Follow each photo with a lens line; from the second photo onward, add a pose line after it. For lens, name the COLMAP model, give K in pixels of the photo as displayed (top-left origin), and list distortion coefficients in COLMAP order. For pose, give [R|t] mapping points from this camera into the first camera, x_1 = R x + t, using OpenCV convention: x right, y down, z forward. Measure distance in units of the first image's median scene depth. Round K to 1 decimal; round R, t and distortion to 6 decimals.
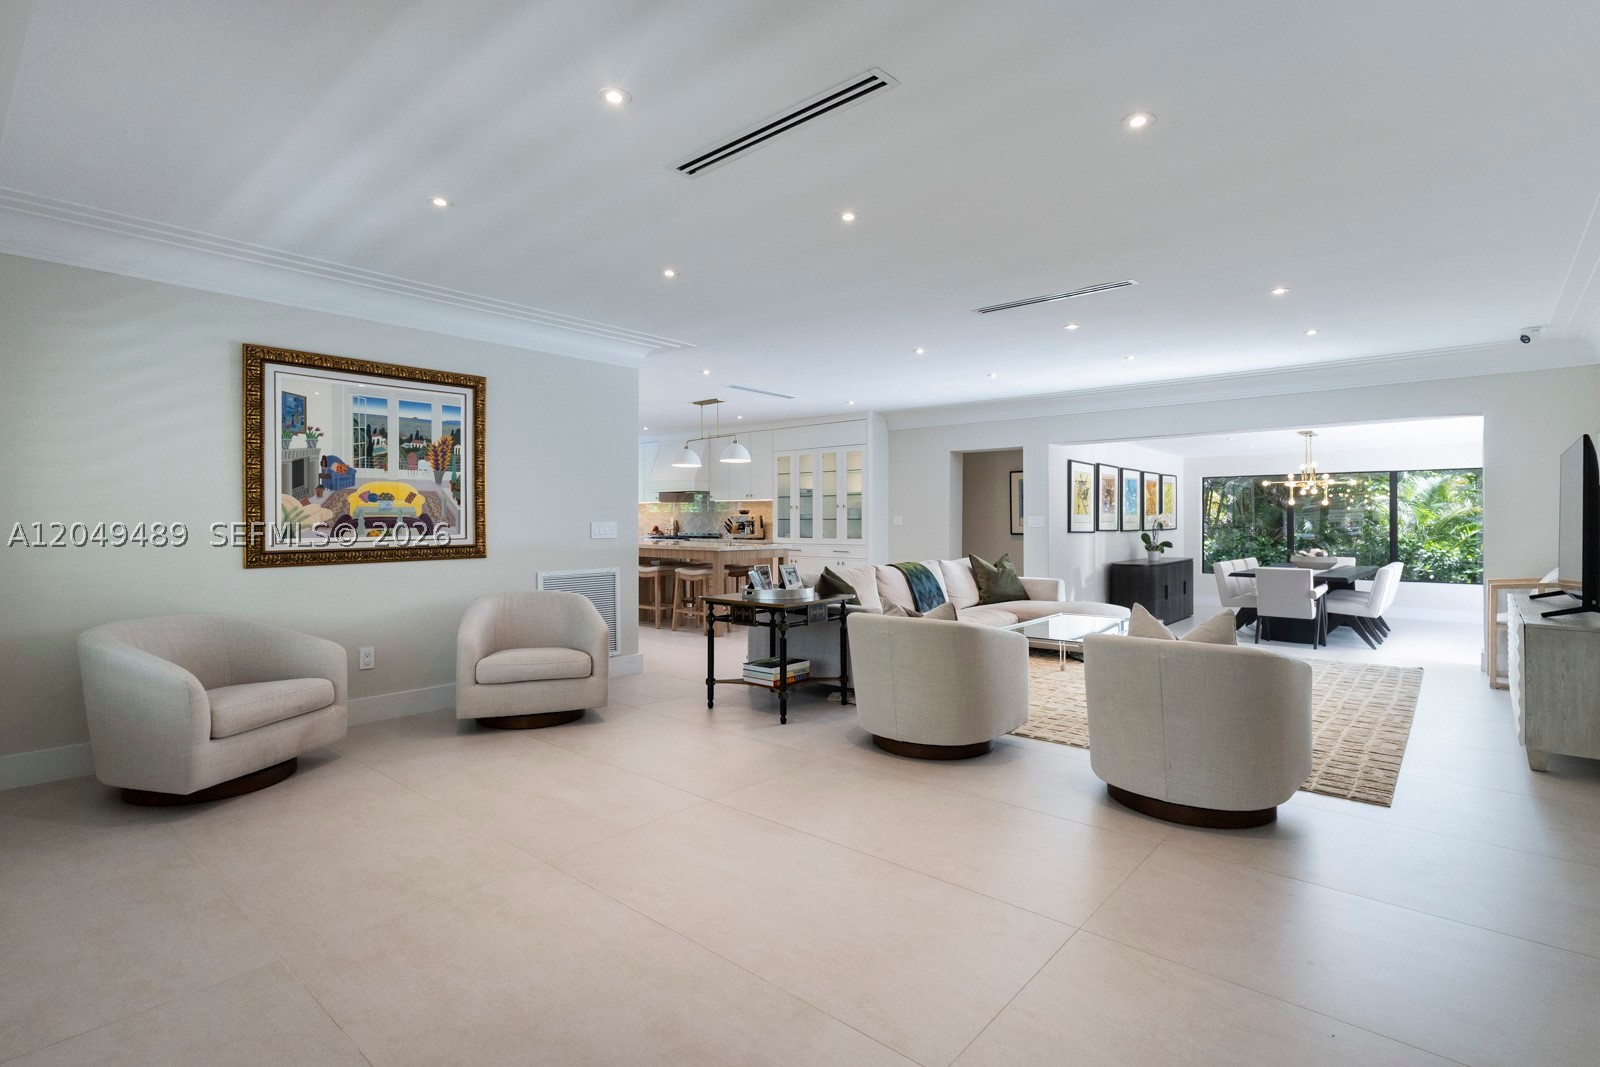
lens RADIAL K [[796.6, 0, 802.0], [0, 796.6, 524.7], [0, 0, 1]] dist [0.013290, -0.001634]
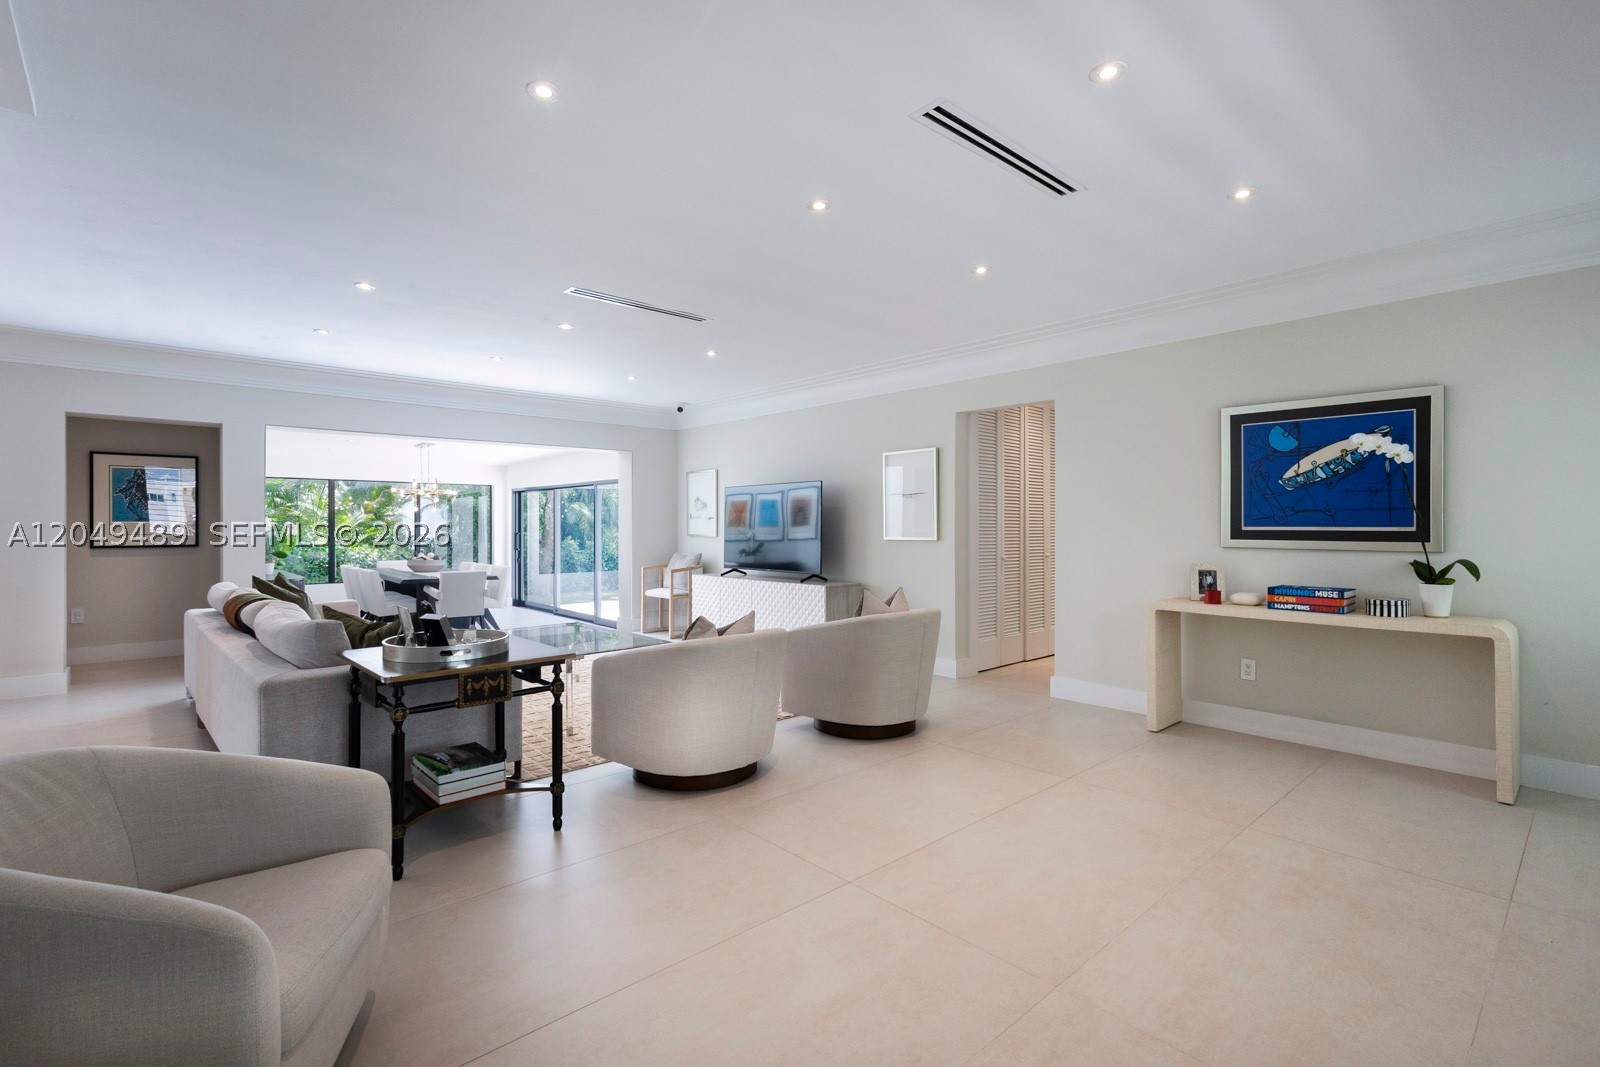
lens RADIAL K [[760.8, 0, 796.5], [0, 760.8, 527.2], [0, 0, 1]] dist [-0.001575, -0.000042]
pose [[0.092327, -0.005385, 0.995714, -0.489758], [0.004032, 0.999979, 0.005034, -0.004476], [-0.995721, 0.003550, 0.092347, 0.545617]]
